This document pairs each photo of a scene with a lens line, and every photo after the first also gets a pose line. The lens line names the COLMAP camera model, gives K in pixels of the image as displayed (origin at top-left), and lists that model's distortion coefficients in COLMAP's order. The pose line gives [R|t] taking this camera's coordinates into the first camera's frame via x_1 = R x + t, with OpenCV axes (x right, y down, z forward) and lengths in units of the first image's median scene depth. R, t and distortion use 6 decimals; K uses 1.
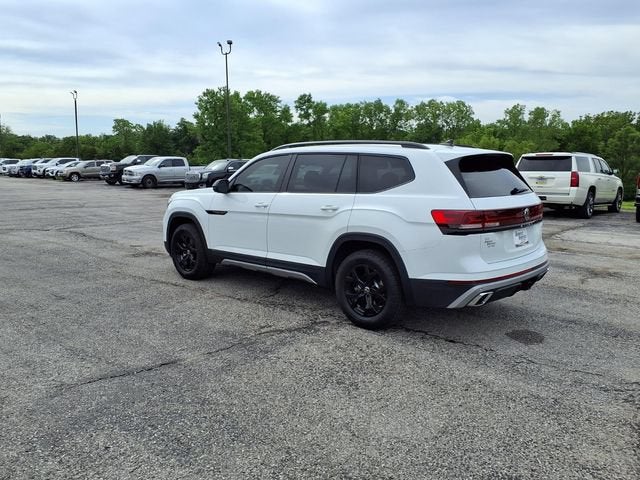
lens RADIAL K [[505.4, 0, 318.0], [0, 505.4, 243.5], [0, 0, 1]] dist [0.080863, -0.129012]
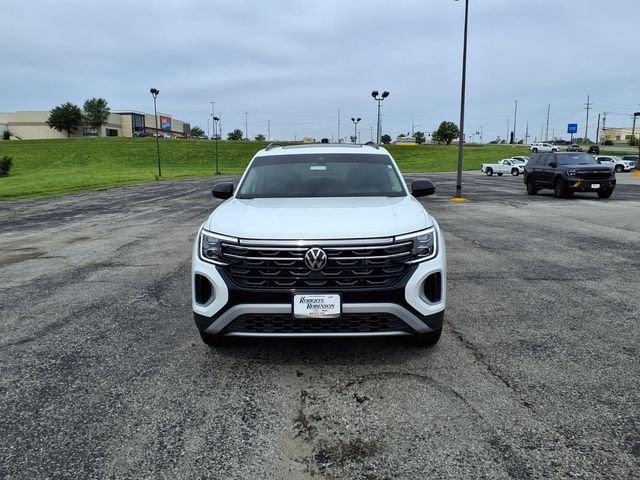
lens RADIAL K [[505.4, 0, 318.0], [0, 505.4, 243.5], [0, 0, 1]] dist [0.080863, -0.129012]
pose [[-0.648758, -0.109619, 0.753058, -0.133730], [0.129793, 0.959133, 0.251432, -0.047820], [-0.749845, 0.260861, -0.608017, 0.308973]]
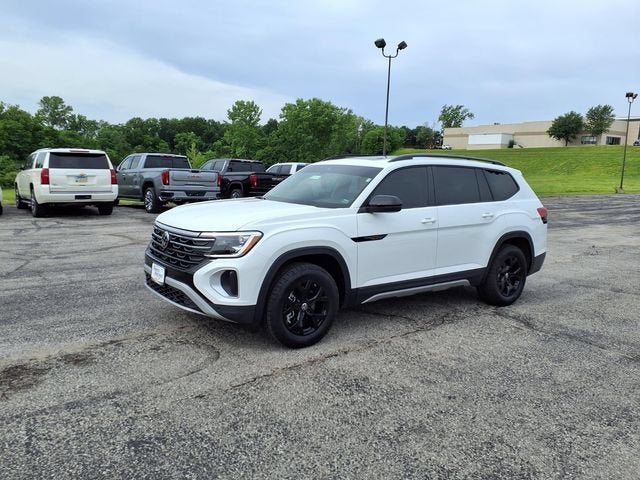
lens RADIAL K [[505.4, 0, 318.0], [0, 505.4, 243.5], [0, 0, 1]] dist [0.080863, -0.129012]
pose [[0.201205, -0.139421, 0.969576, -0.184309], [0.118419, 0.986022, 0.117212, -0.029210], [-0.972365, 0.091232, 0.214903, 0.175210]]
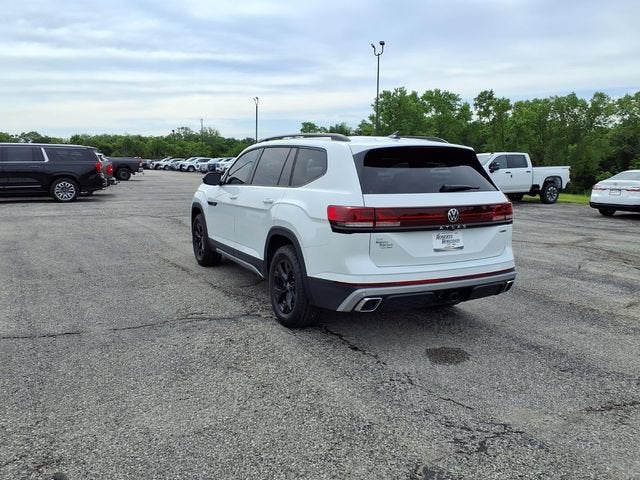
lens RADIAL K [[502.6, 0, 320.0], [0, 502.6, 240.0], [0, 0, 1]] dist [0.079344, -0.116231]
pose [[0.940703, 0.058588, -0.334133, 0.070110], [-0.060601, 0.998152, 0.004407, -0.000696], [0.333774, 0.016103, 0.942516, 0.015941]]
